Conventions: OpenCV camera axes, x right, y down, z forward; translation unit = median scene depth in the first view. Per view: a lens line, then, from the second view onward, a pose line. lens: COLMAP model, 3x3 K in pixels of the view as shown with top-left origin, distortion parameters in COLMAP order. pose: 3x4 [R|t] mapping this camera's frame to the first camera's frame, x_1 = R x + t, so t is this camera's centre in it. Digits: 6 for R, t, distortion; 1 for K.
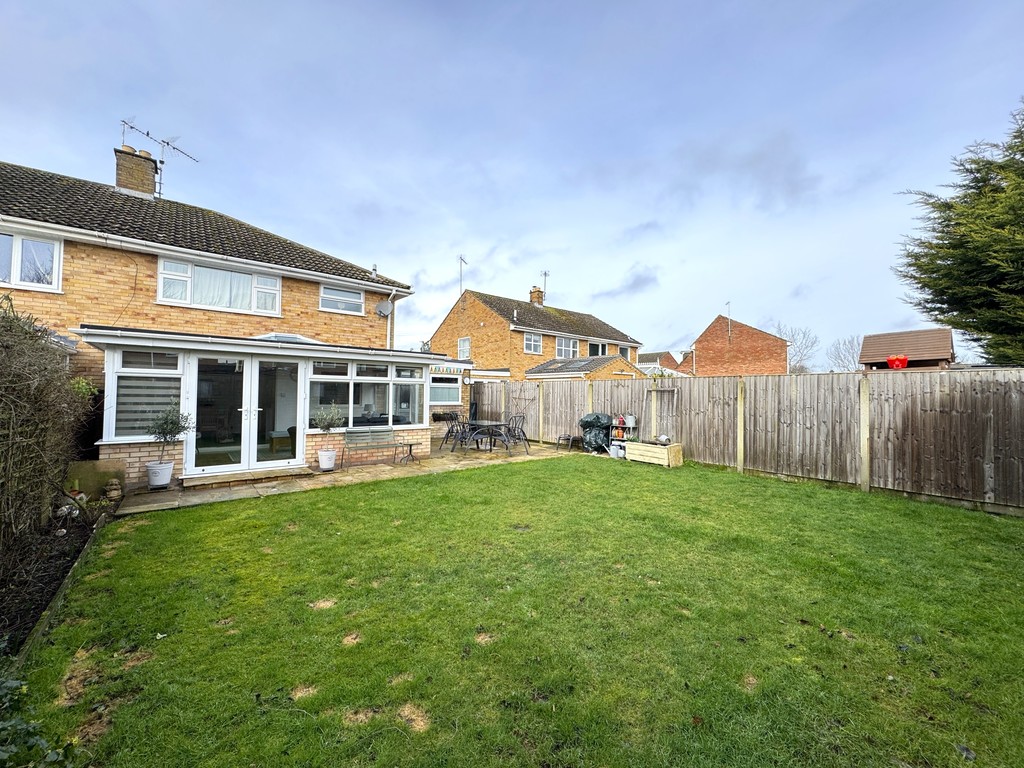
lens RADIAL K [[407.0, 0, 512.4], [0, 407.0, 384.0], [0, 0, 1]] dist [-0.001894, 0.000511]
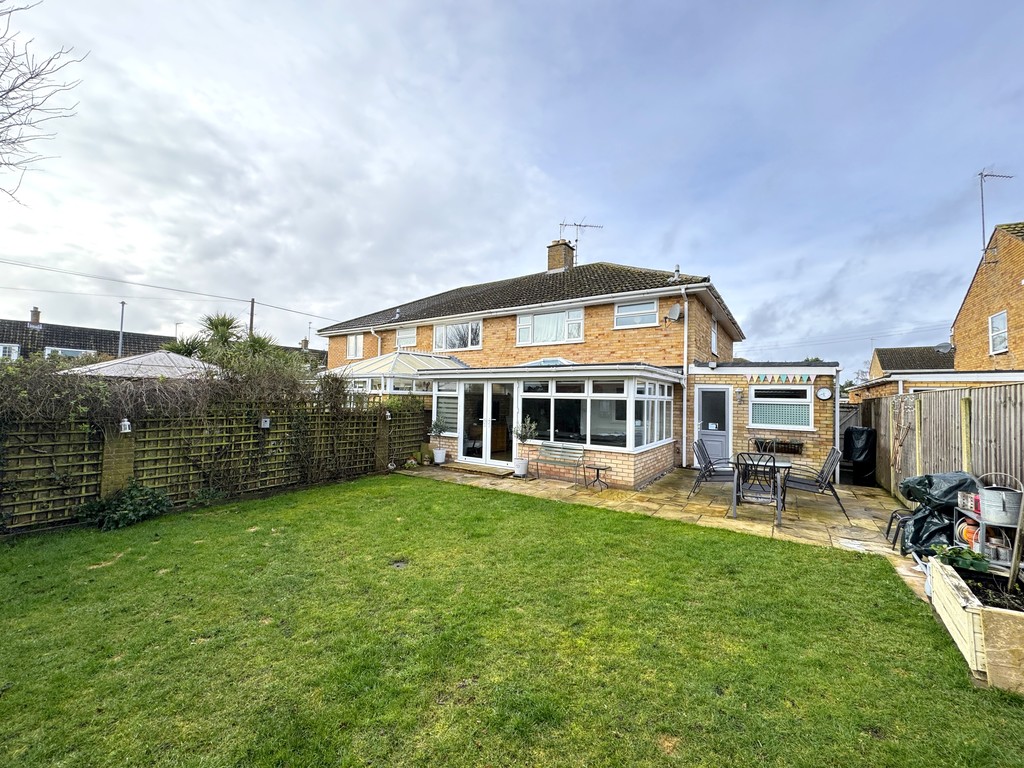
lens RADIAL K [[407.0, 0, 516.4], [0, 407.0, 386.5], [0, 0, 1]] dist [-0.001894, 0.000511]
pose [[0.285136, -0.033651, -0.957896, 0.558938], [0.005589, 0.999425, -0.033446, -0.001240], [0.958471, 0.004183, 0.285161, 0.573783]]
